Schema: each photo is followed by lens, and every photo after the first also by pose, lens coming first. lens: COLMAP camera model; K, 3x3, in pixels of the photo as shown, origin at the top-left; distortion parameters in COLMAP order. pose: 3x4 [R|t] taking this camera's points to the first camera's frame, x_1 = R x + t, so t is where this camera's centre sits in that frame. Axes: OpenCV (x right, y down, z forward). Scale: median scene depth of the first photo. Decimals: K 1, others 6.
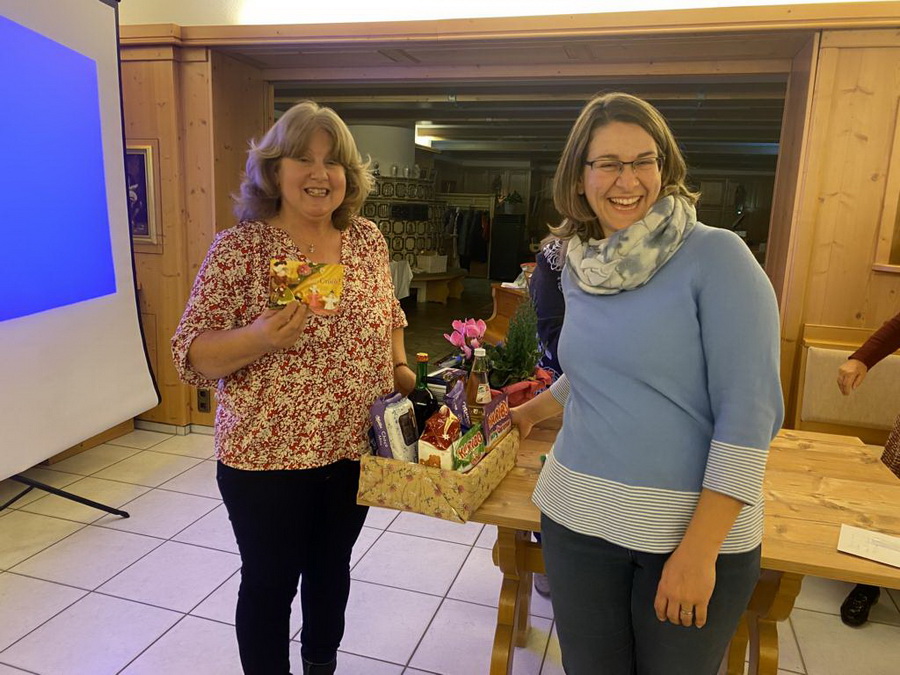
lens RADIAL K [[699.0, 0, 443.5], [0, 699.0, 336.7], [0, 0, 1]] dist [0.015995, -0.007481]
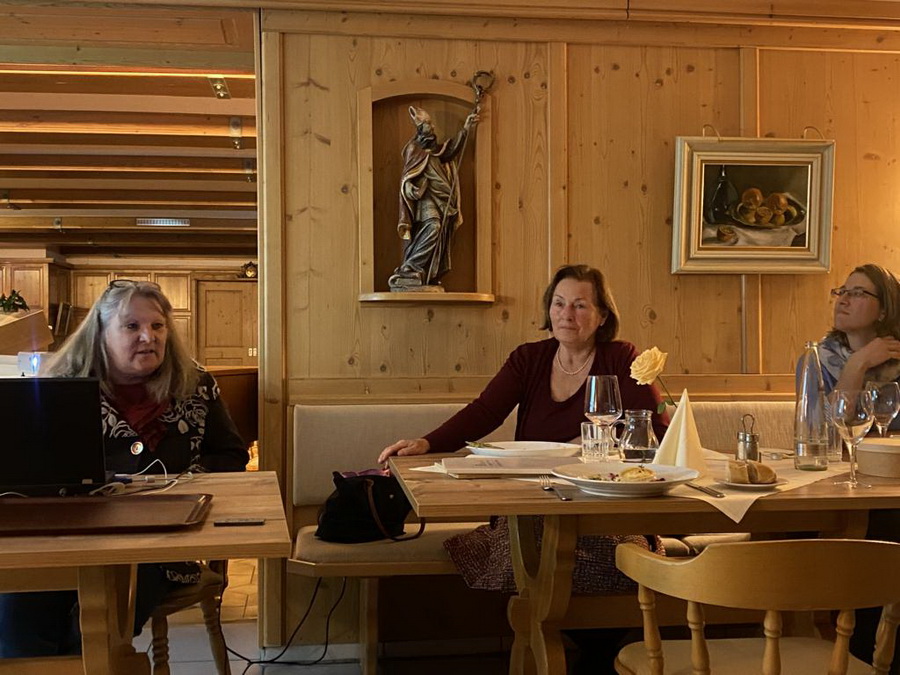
lens RADIAL K [[1114.9, 0, 449.0], [0, 1114.9, 343.6], [0, 0, 1]] dist [0.038517, 0.000000]
pose [[0.912293, -0.043413, 0.407230, 0.058969], [0.117234, 0.980437, -0.158113, 0.050322], [-0.392399, 0.191986, 0.899535, -0.050392]]
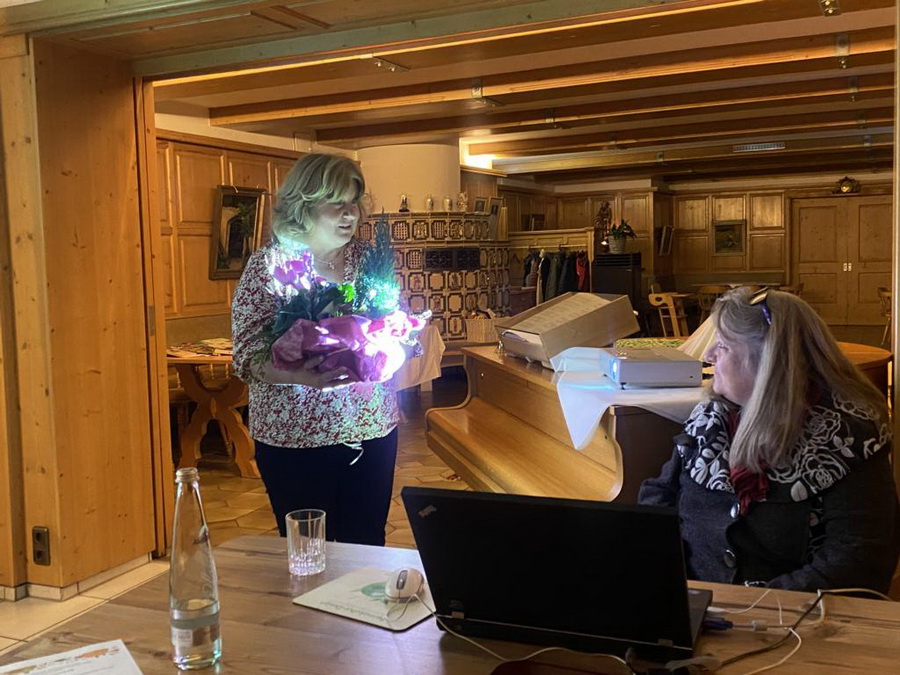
lens RADIAL K [[941.1, 0, 458.2], [0, 941.1, 333.7], [0, 0, 1]] dist [0.041894, 0.000000]
pose [[0.987550, -0.057297, -0.146498, 0.090548], [0.041189, 0.992998, -0.110716, 0.002917], [0.151816, 0.103304, 0.982996, 0.069264]]
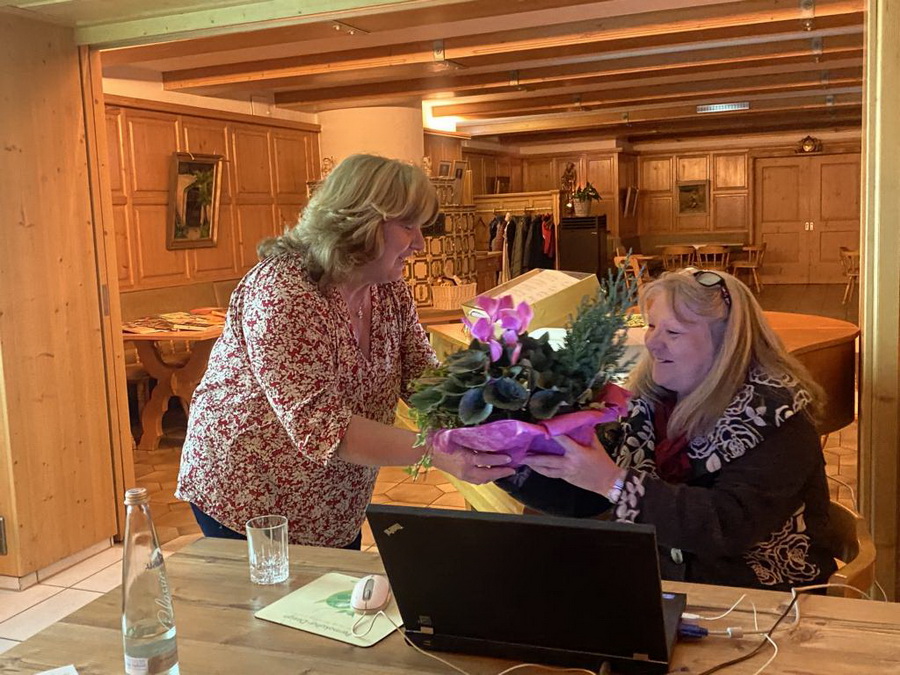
lens RADIAL K [[941.1, 0, 463.3], [0, 941.1, 334.6], [0, 0, 1]] dist [0.041894, 0.000000]
pose [[0.991864, -0.066537, -0.108527, 0.090210], [0.059783, 0.996136, -0.064342, -0.005513], [0.112389, 0.057331, 0.992009, 0.076218]]
